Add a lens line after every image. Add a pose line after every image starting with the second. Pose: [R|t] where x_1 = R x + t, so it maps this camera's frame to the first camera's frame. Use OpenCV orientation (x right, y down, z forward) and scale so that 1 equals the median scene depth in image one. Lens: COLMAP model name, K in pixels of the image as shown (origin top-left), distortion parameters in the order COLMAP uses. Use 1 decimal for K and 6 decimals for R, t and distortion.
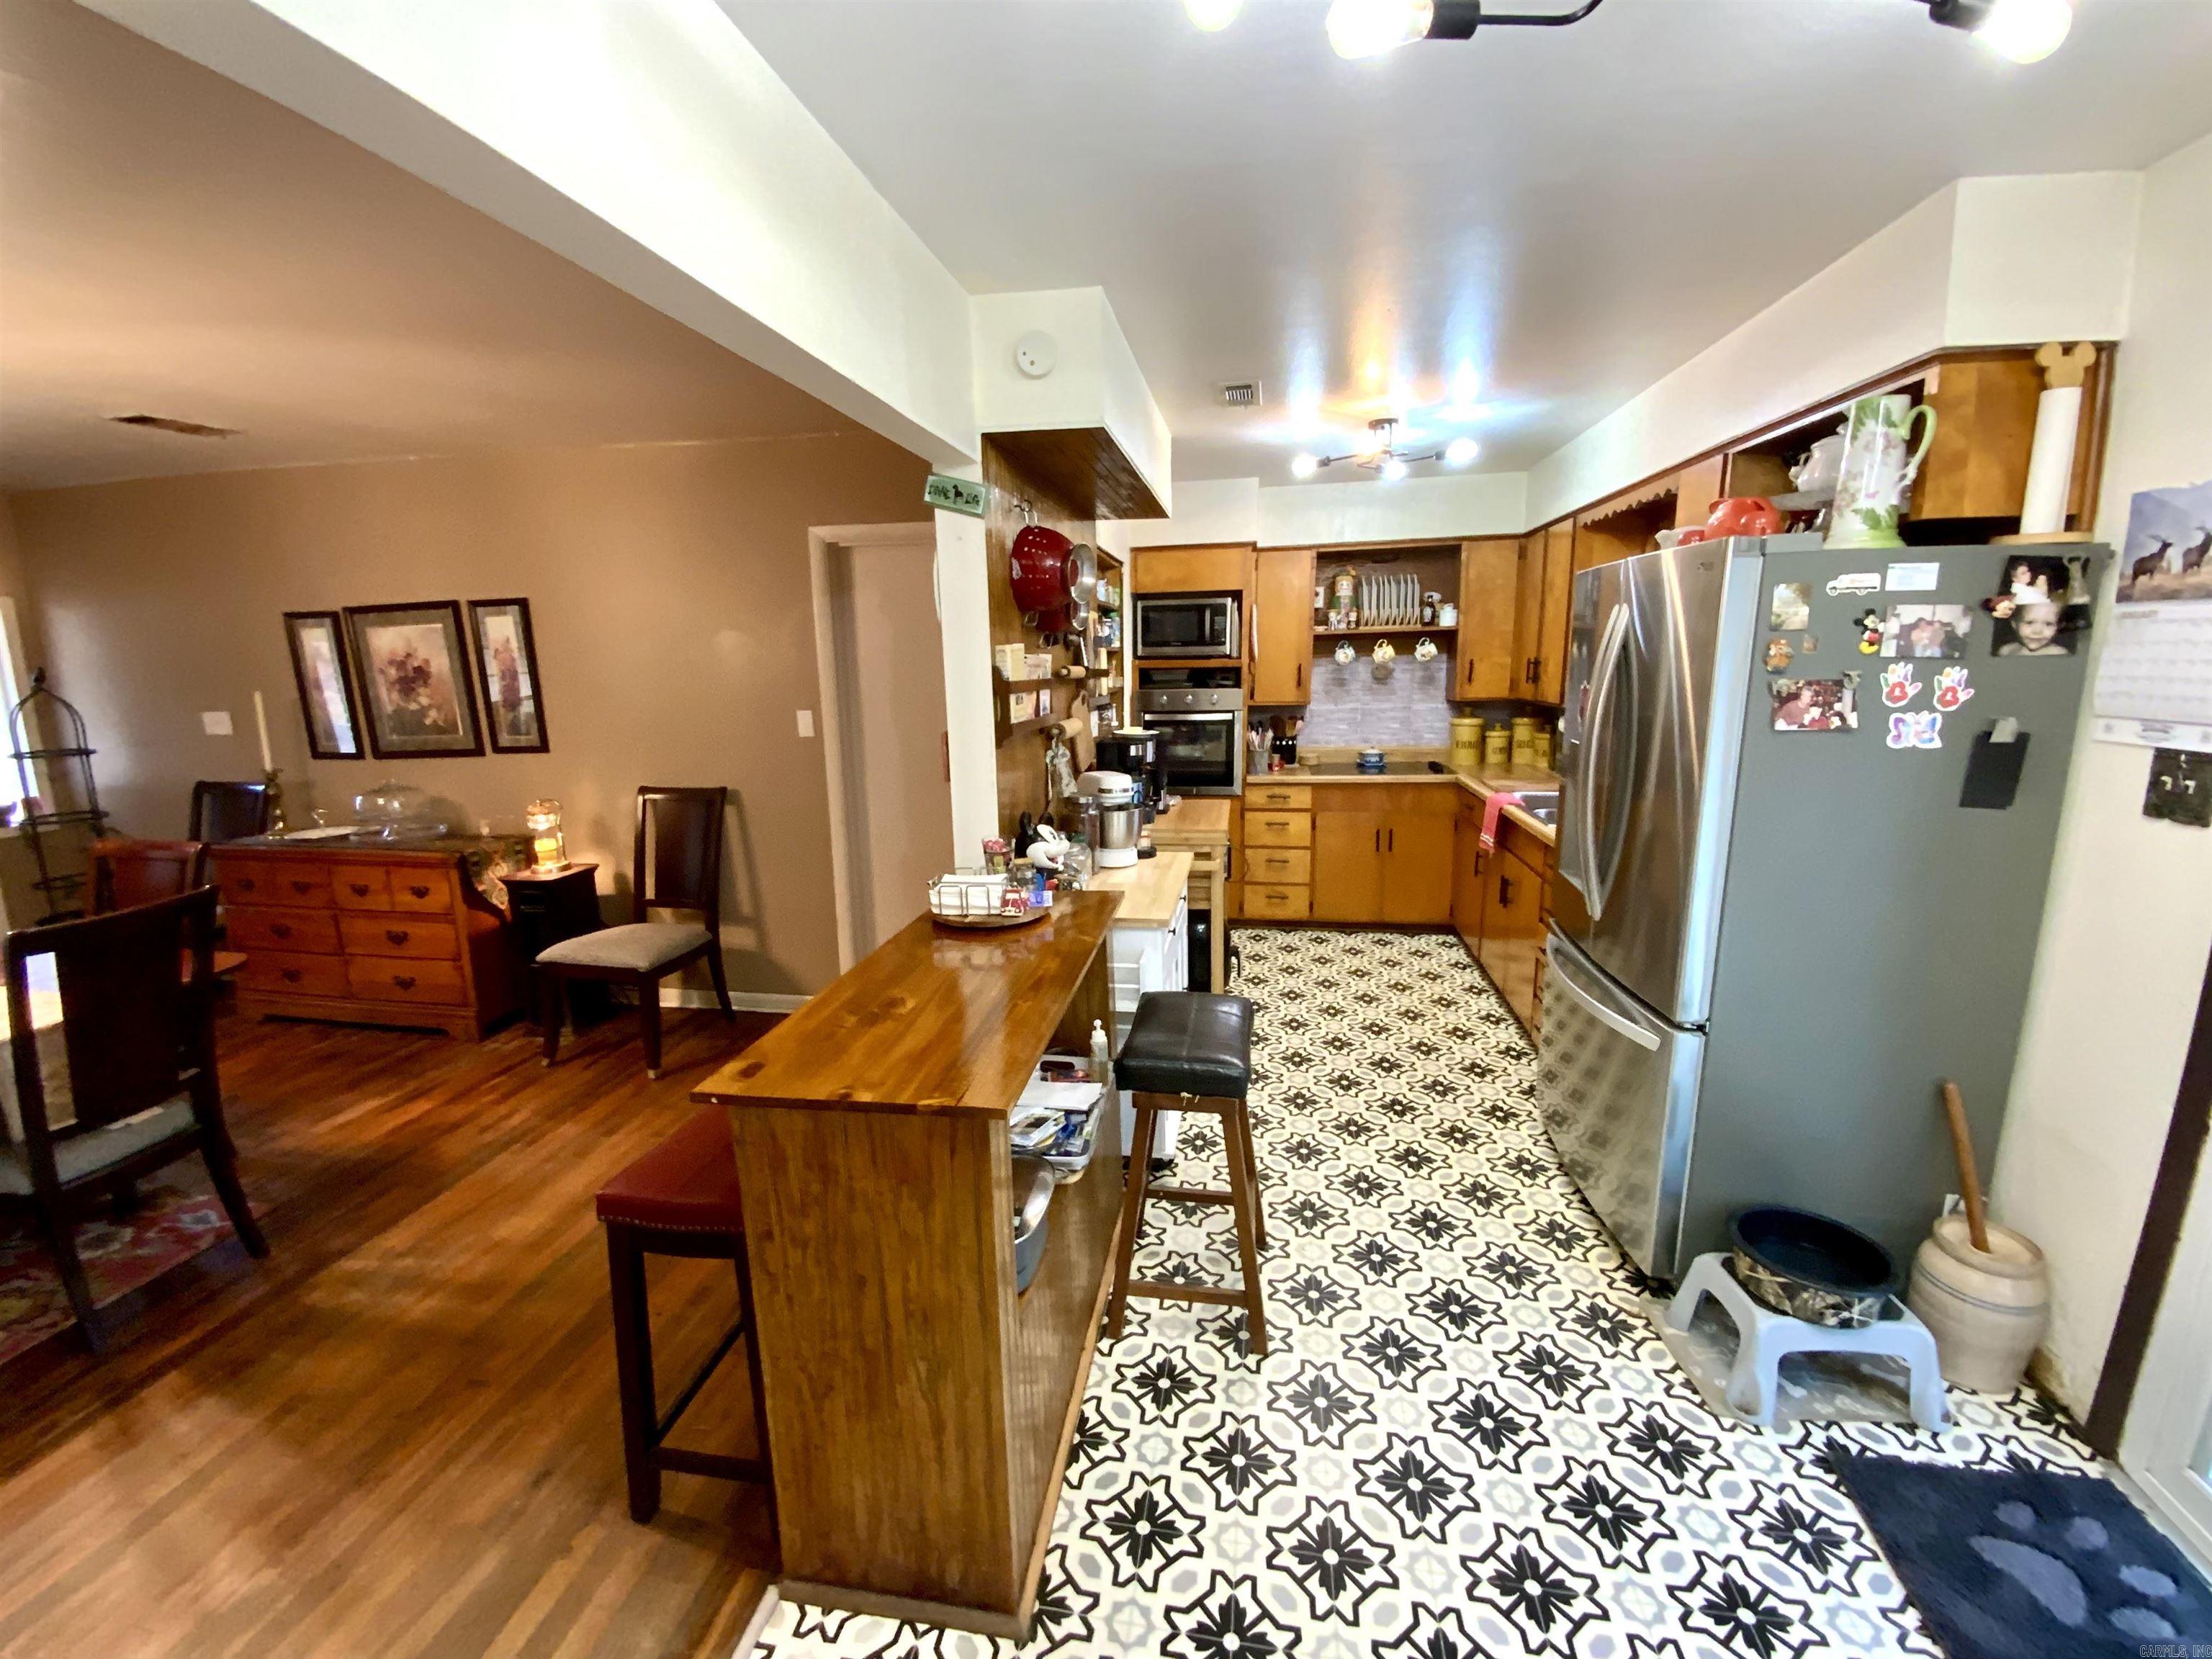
lens RADIAL K [[903.0, 0, 1106.0], [0, 903.0, 829.5], [0, 0, 1]] dist [-0.000419, -0.000211]
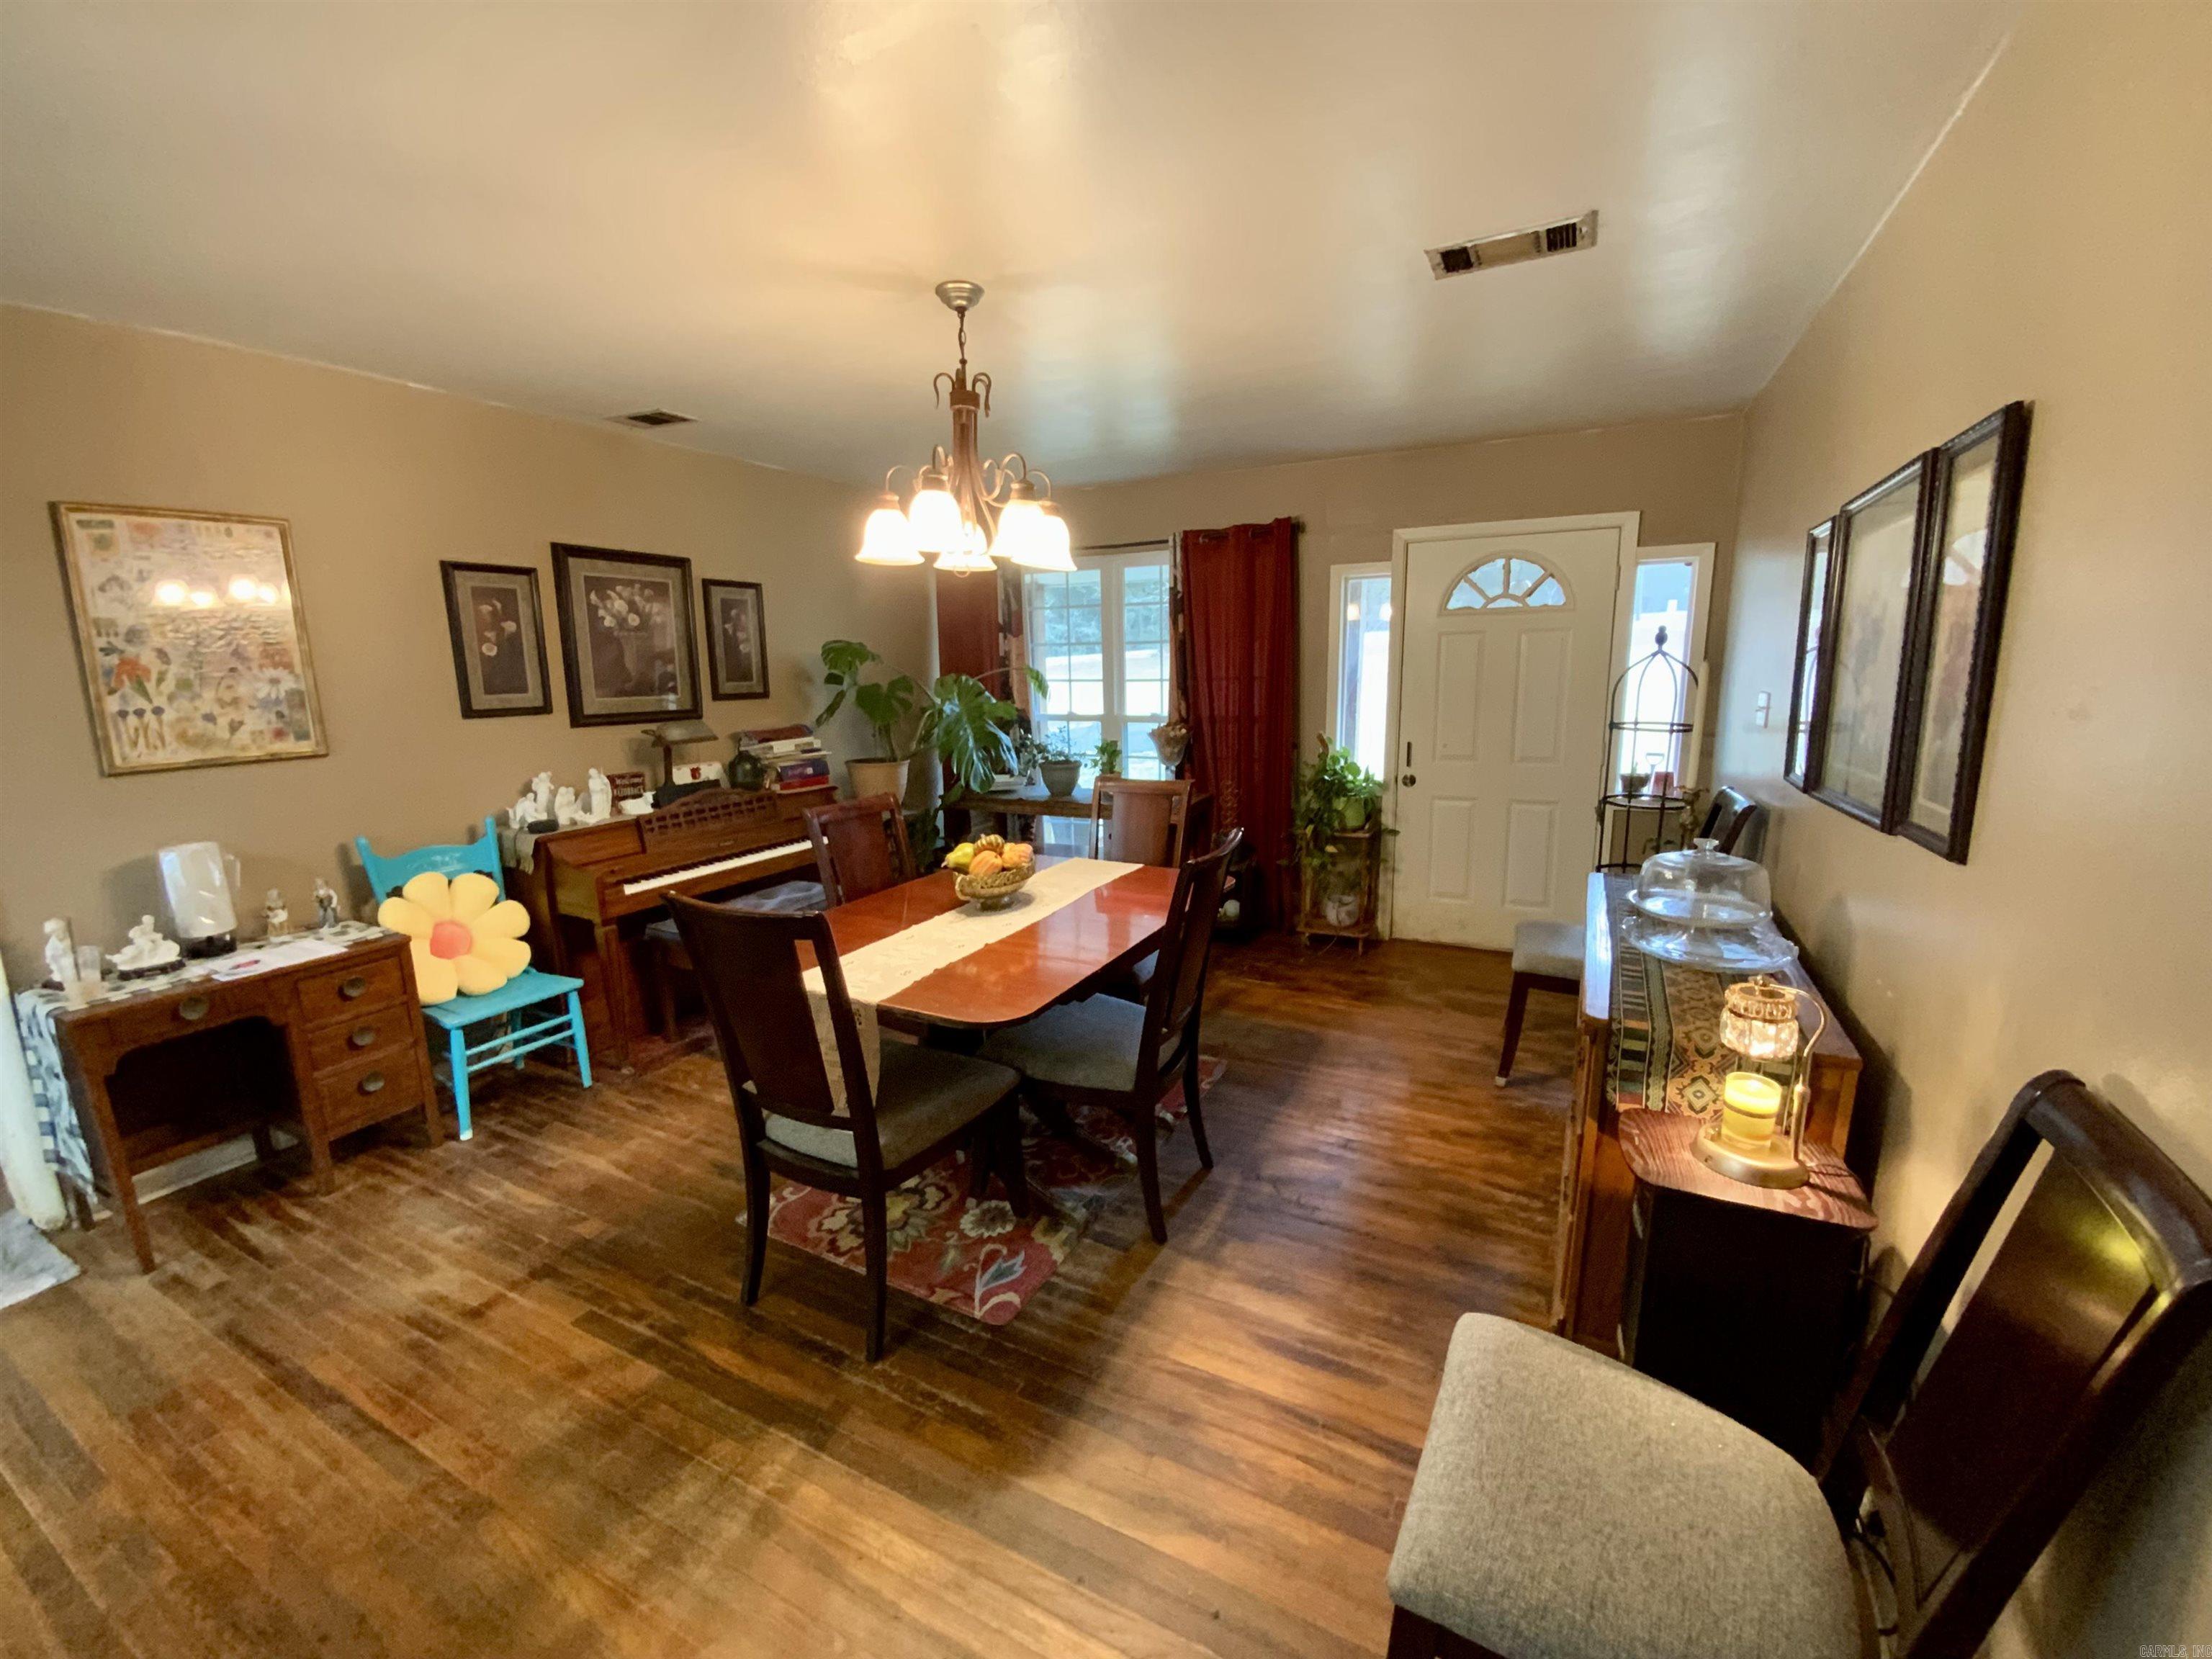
lens RADIAL K [[903.0, 0, 1106.0], [0, 903.0, 829.5], [0, 0, 1]] dist [-0.000419, -0.000211]
pose [[-0.305694, 0.207754, -0.929188, -0.254093], [-0.164562, 0.949689, 0.266477, -0.169781], [0.937801, 0.234369, -0.256126, 0.961494]]
